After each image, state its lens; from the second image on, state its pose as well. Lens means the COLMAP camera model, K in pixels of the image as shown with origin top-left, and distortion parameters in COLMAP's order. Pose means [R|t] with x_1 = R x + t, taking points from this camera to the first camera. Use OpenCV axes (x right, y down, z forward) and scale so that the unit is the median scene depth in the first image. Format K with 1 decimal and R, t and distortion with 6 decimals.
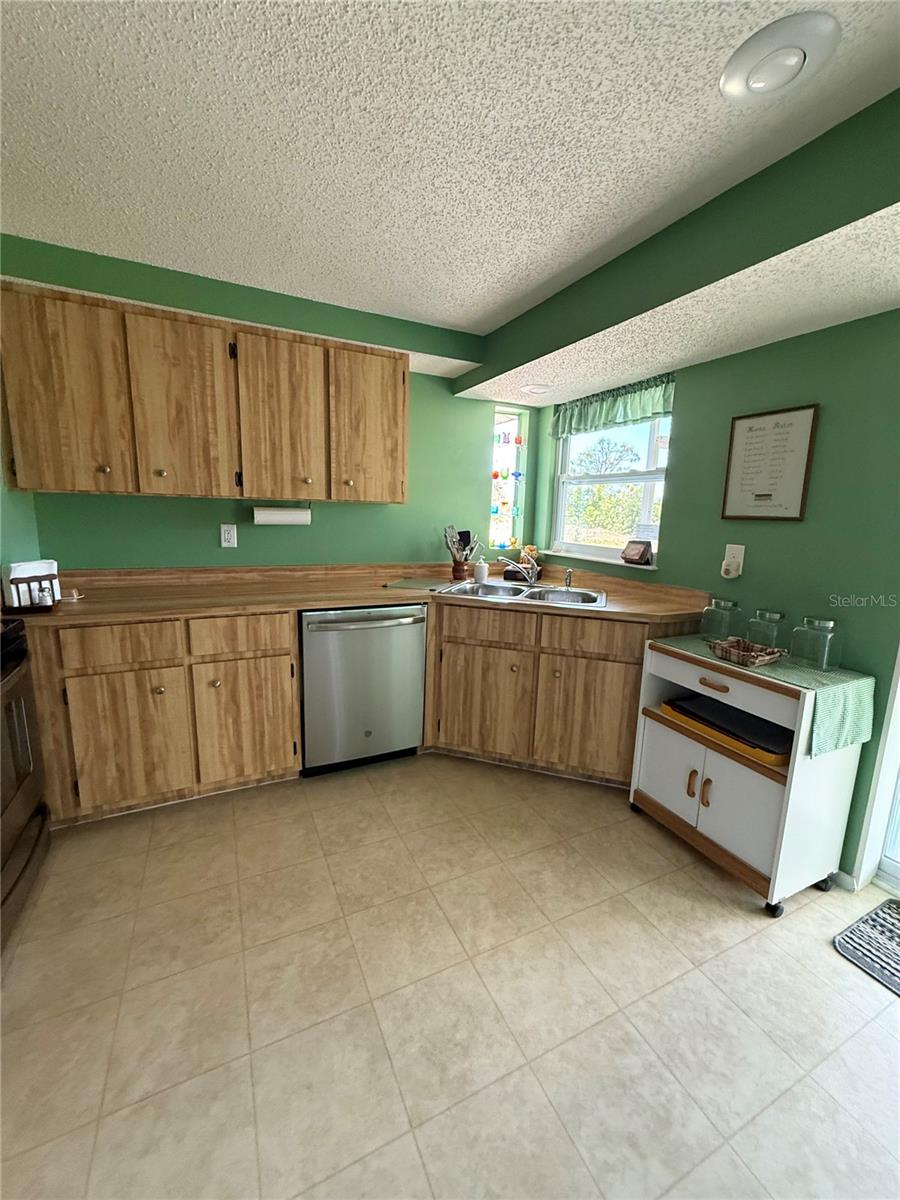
lens RADIAL K [[480.0, 0, 450.6], [0, 480.0, 597.0], [0, 0, 1]] dist [0.000550, 0.000134]
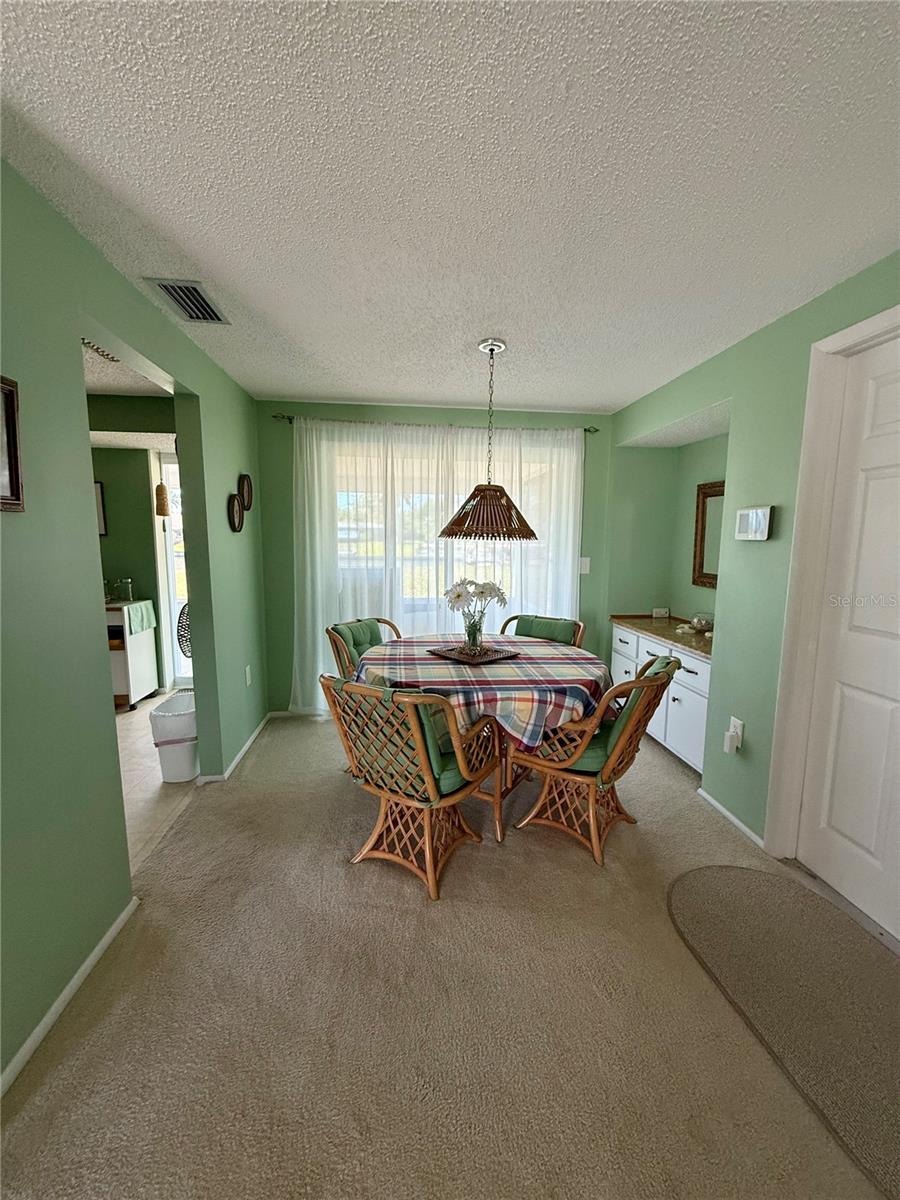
lens RADIAL K [[477.9, 0, 449.1], [0, 477.9, 595.5], [0, 0, 1]] dist [0.000789, 0.000059]
pose [[0.342742, -0.139822, 0.928966, -0.654392], [0.166810, 0.982206, 0.086291, 0.150561], [-0.924501, 0.125385, 0.359966, -0.982220]]
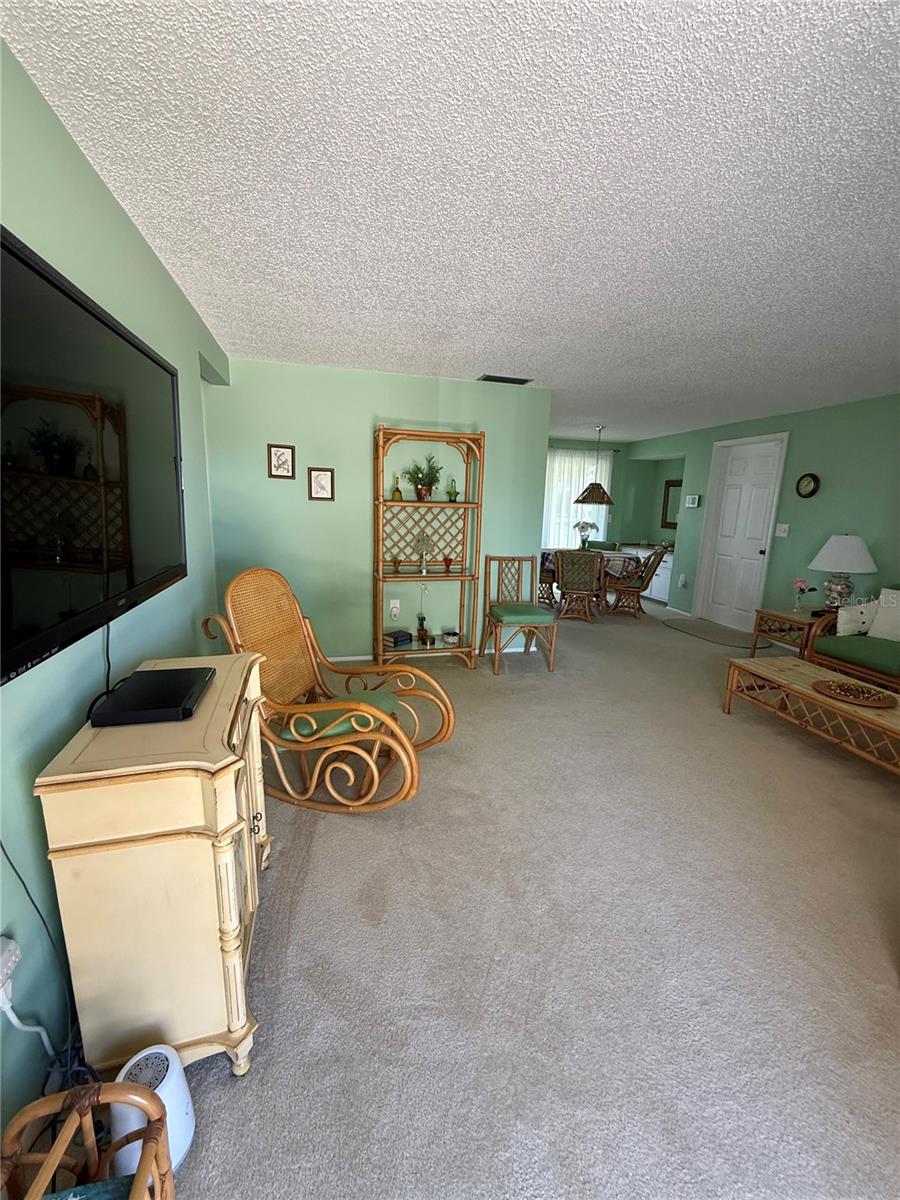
lens RADIAL K [[480.0, 0, 450.6], [0, 480.0, 597.0], [0, 0, 1]] dist [0.000550, 0.000134]
pose [[0.215981, -0.219019, 0.951516, -2.500311], [0.149467, 0.970447, 0.189450, 0.002860], [-0.964890, 0.101302, 0.242334, -0.508151]]
